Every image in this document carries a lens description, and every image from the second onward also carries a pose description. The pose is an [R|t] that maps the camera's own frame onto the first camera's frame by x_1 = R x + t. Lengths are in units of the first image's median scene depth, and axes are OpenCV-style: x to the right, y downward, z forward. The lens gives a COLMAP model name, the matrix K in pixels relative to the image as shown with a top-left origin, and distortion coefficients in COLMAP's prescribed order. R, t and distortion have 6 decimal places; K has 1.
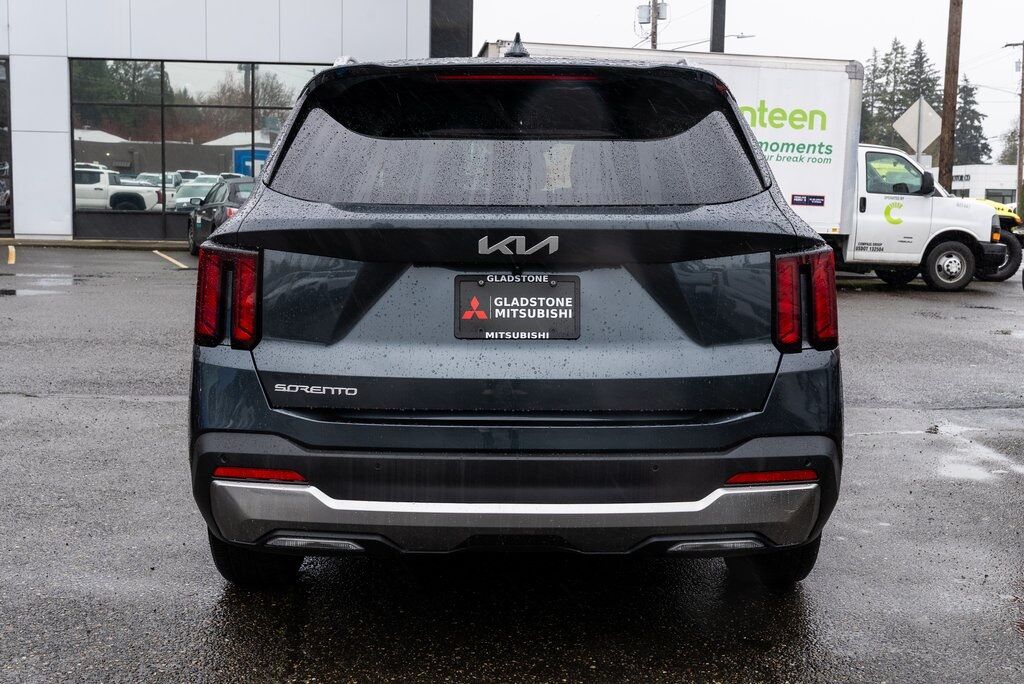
lens RADIAL K [[1227.6, 0, 512.0], [0, 1227.6, 342.0], [0, 0, 1]] dist [-0.005176, -0.018386]
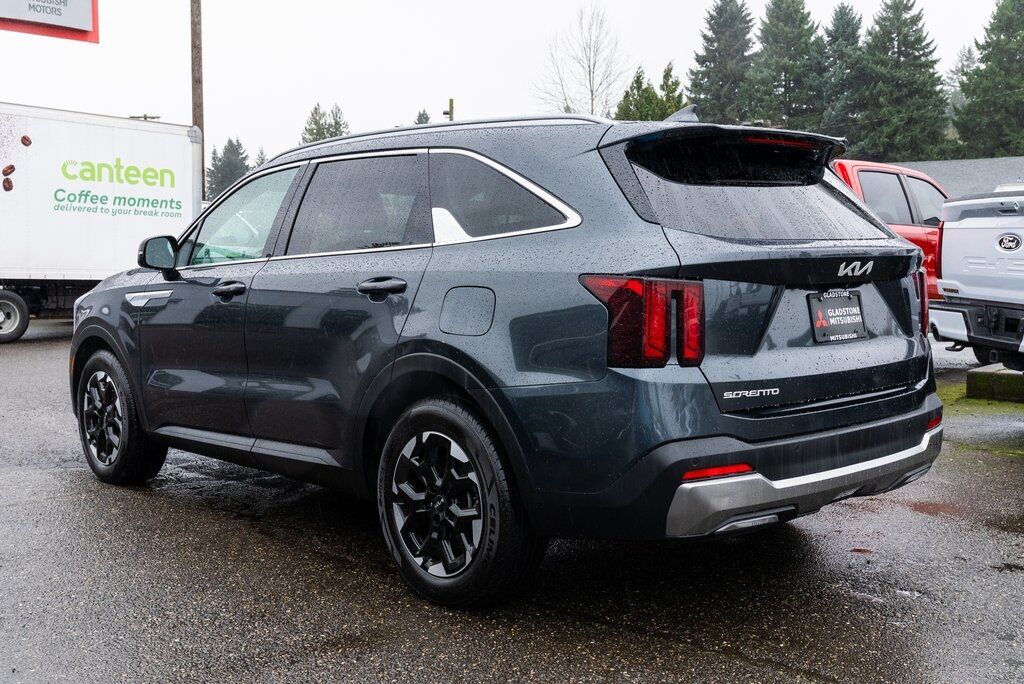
lens RADIAL K [[1109.7, 0, 498.9], [0, 1109.7, 341.3], [0, 0, 1]] dist [0.006410, 0.044283]
pose [[0.738574, -0.066991, 0.670836, -1.055202], [0.091501, 0.995804, -0.001298, -0.032672], [-0.667934, 0.062341, 0.741605, 0.352569]]
